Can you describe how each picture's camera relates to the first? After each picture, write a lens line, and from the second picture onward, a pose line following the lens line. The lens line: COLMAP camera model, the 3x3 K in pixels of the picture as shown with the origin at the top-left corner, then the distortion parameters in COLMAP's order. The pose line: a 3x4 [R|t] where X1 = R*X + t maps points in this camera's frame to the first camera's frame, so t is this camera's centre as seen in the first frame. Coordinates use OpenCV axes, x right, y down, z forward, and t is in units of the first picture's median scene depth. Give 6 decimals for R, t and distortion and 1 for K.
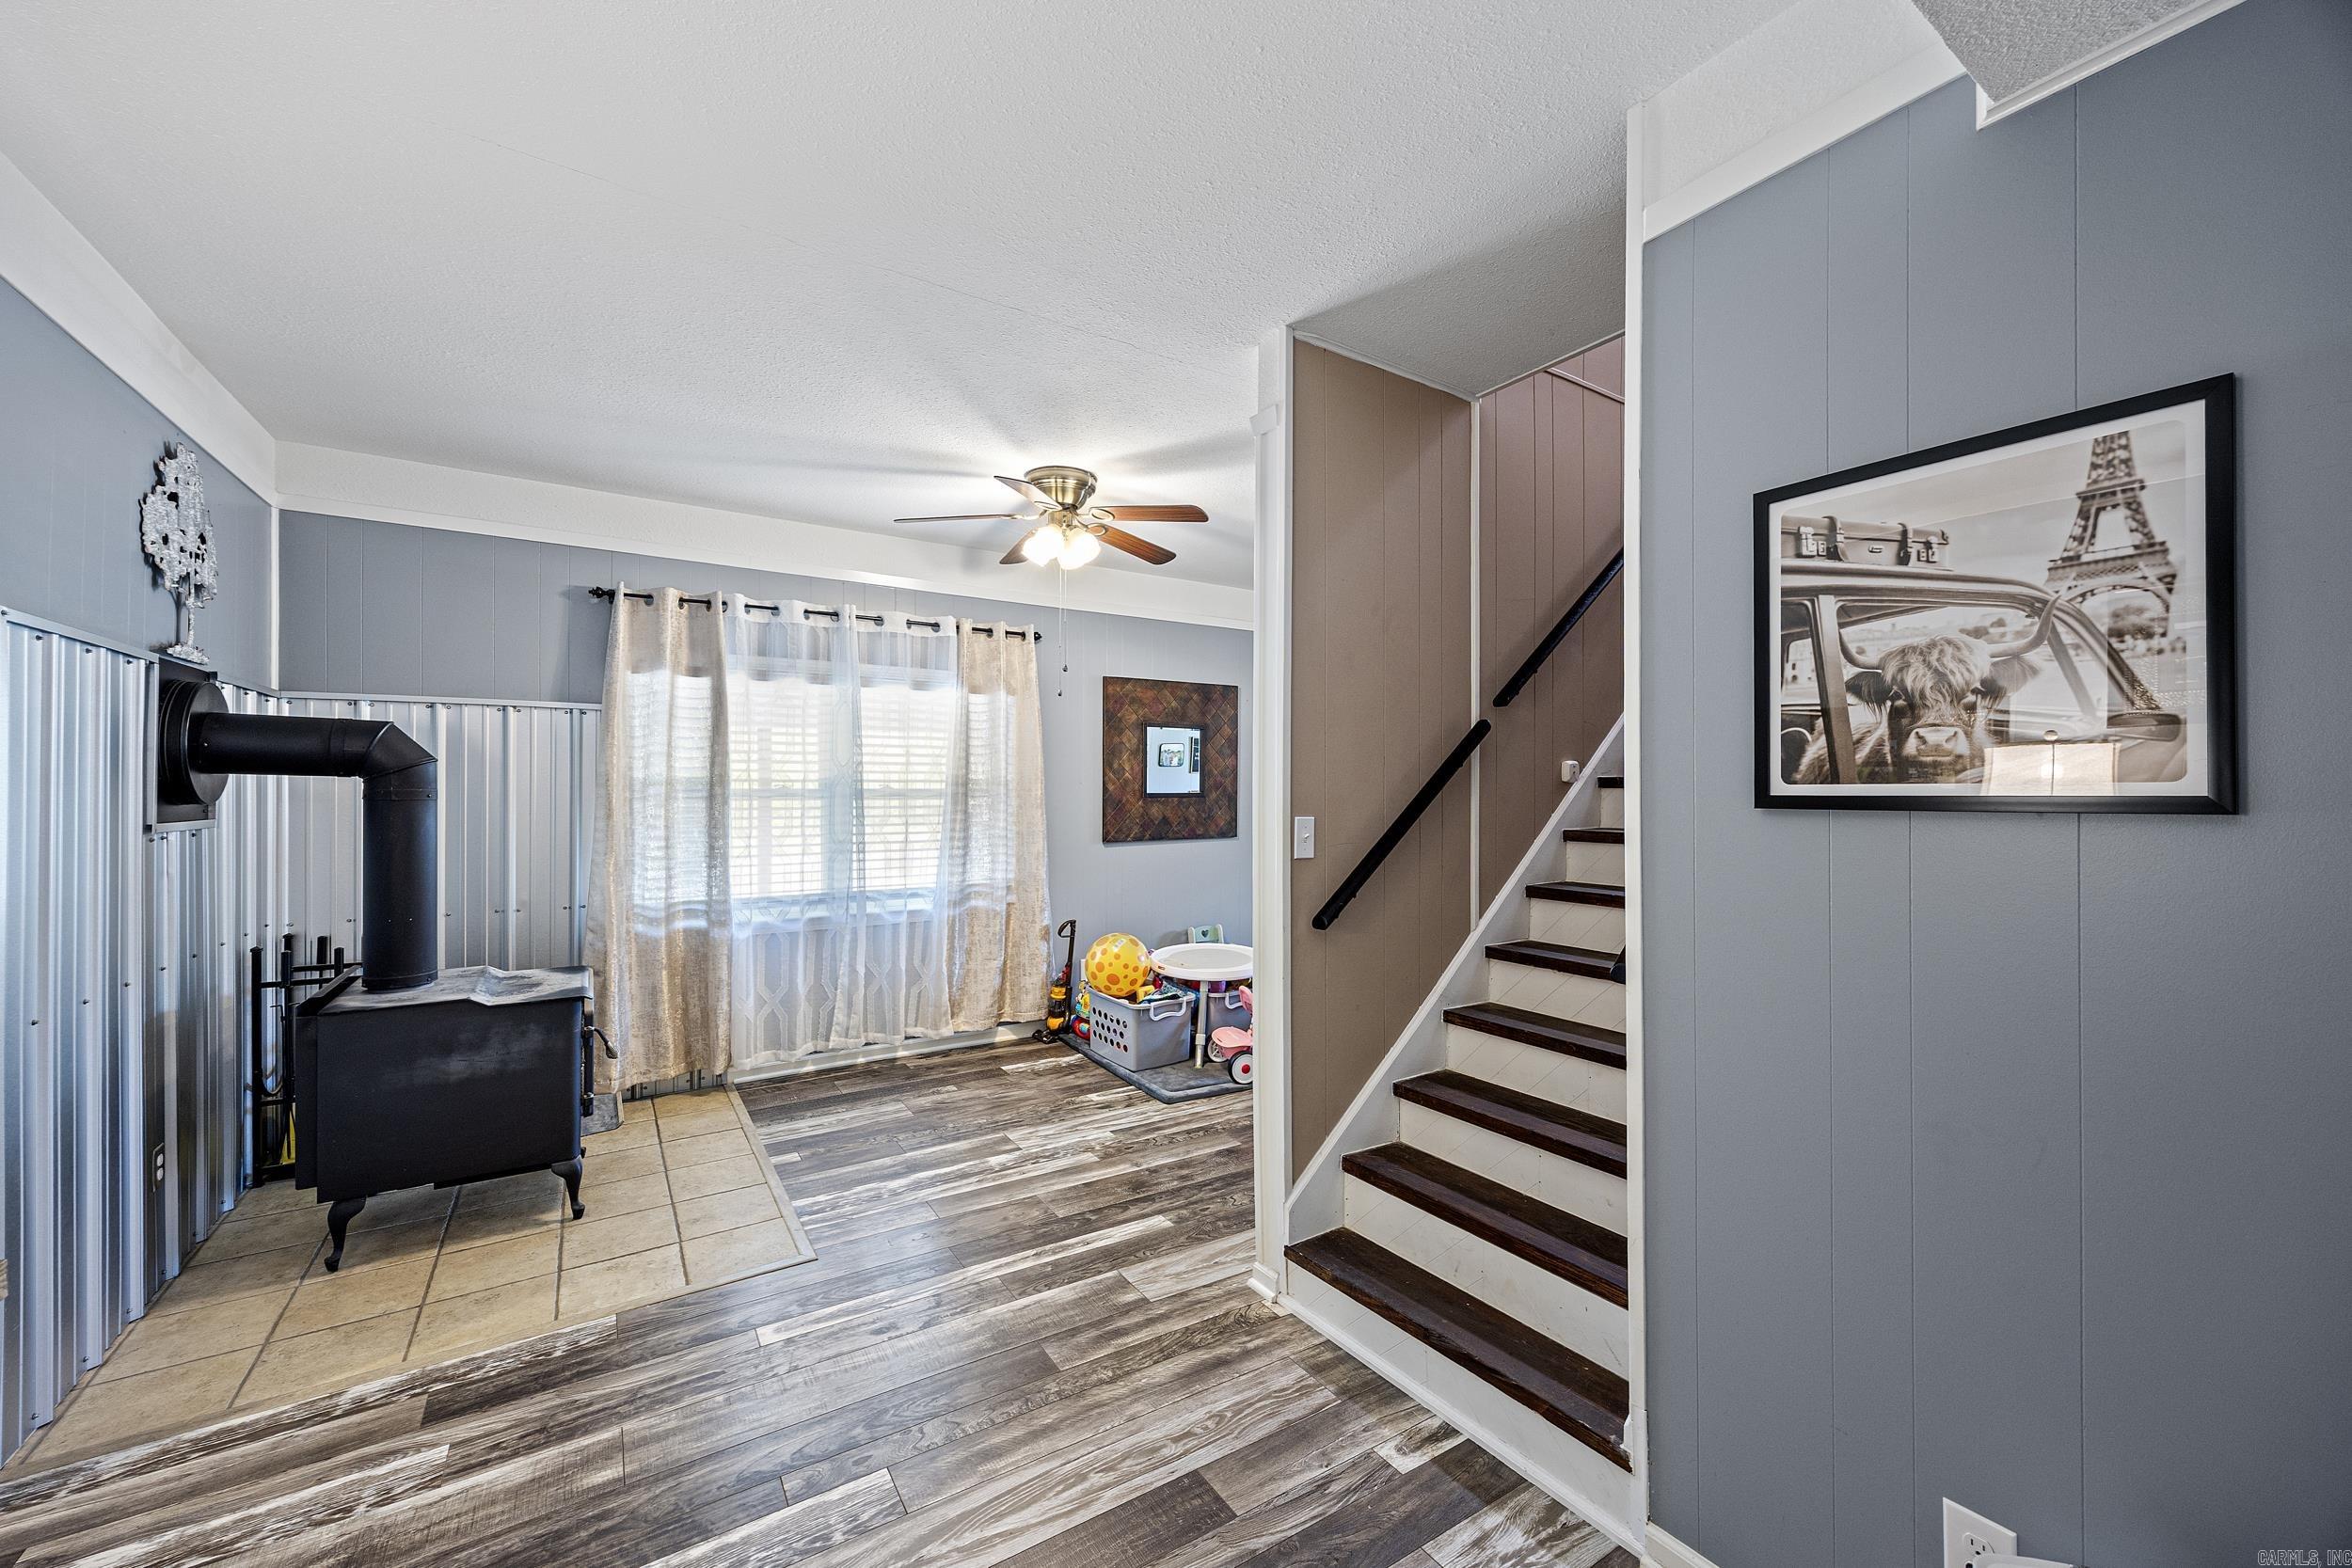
lens RADIAL K [[900.2, 0, 1176.0], [0, 900.2, 792.4], [0, 0, 1]] dist [0.001652, 0.000271]
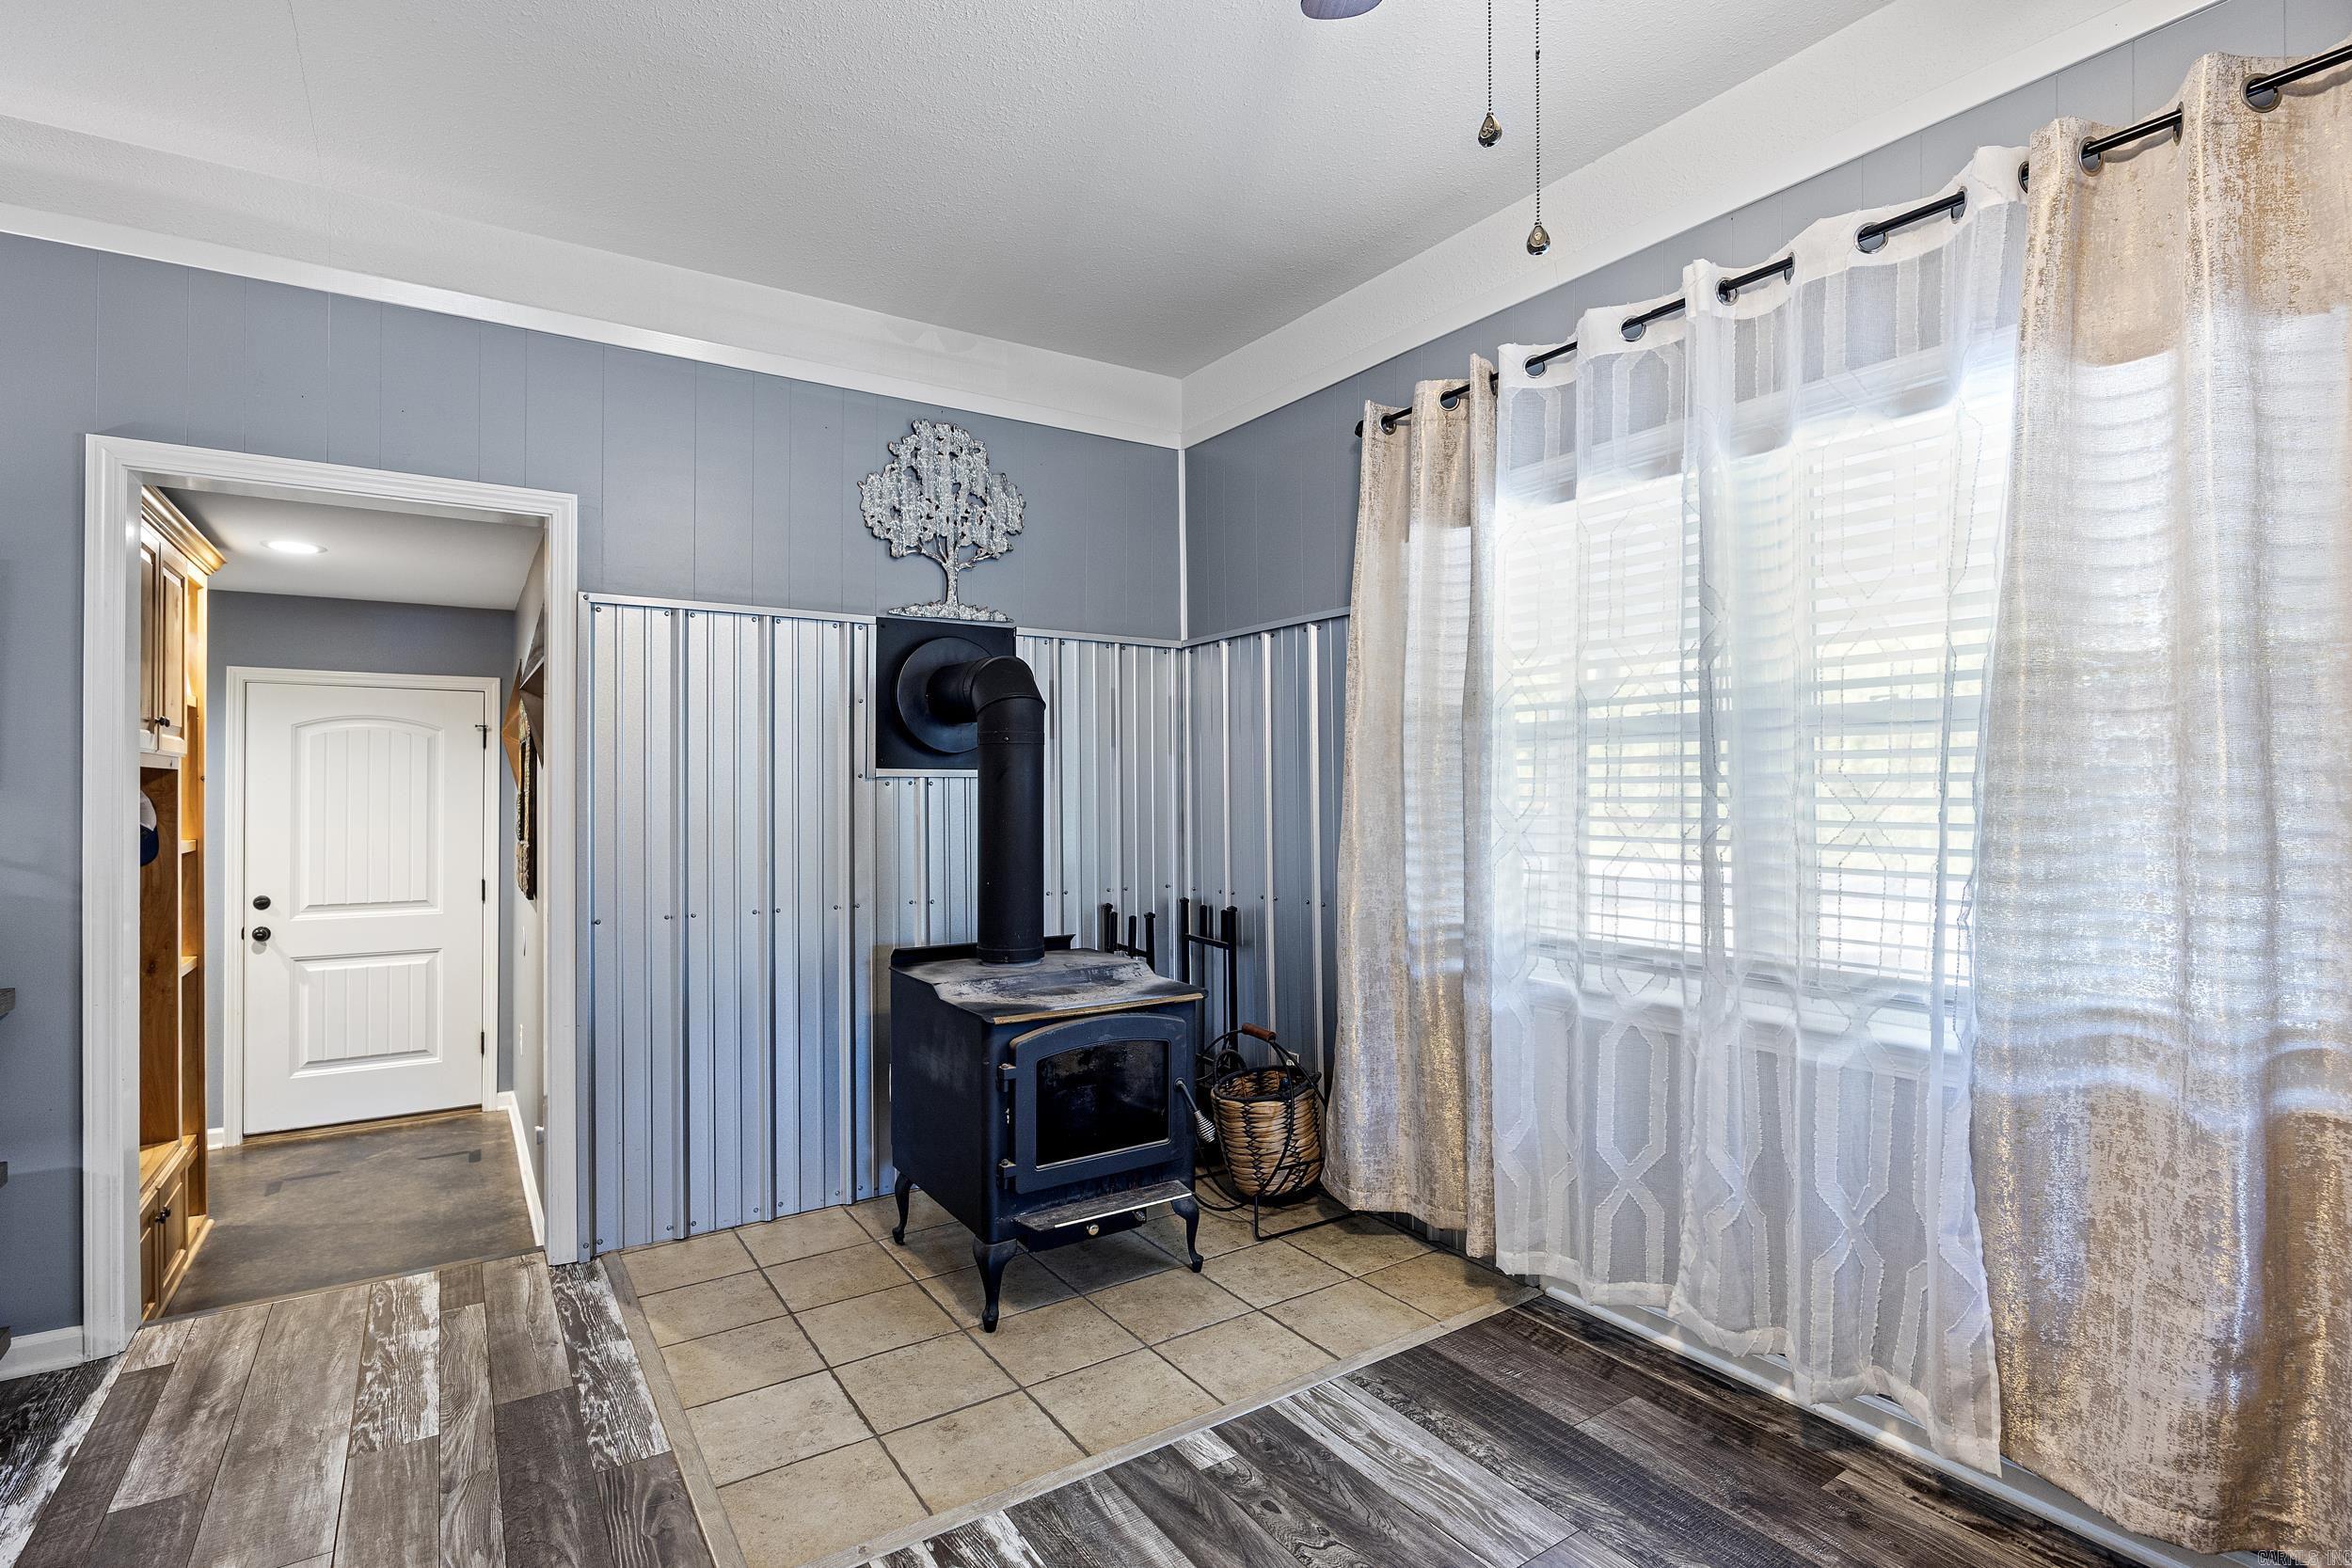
lens RADIAL K [[1126.6, 0, 1178.8], [0, 1126.6, 775.9], [0, 0, 1]] dist [-0.006516, -0.000492]
pose [[0.011886, -0.008176, -0.999896, 0.164138], [0.002303, 0.999964, -0.008149, 0.033153], [0.999927, -0.002206, 0.011904, 0.836016]]
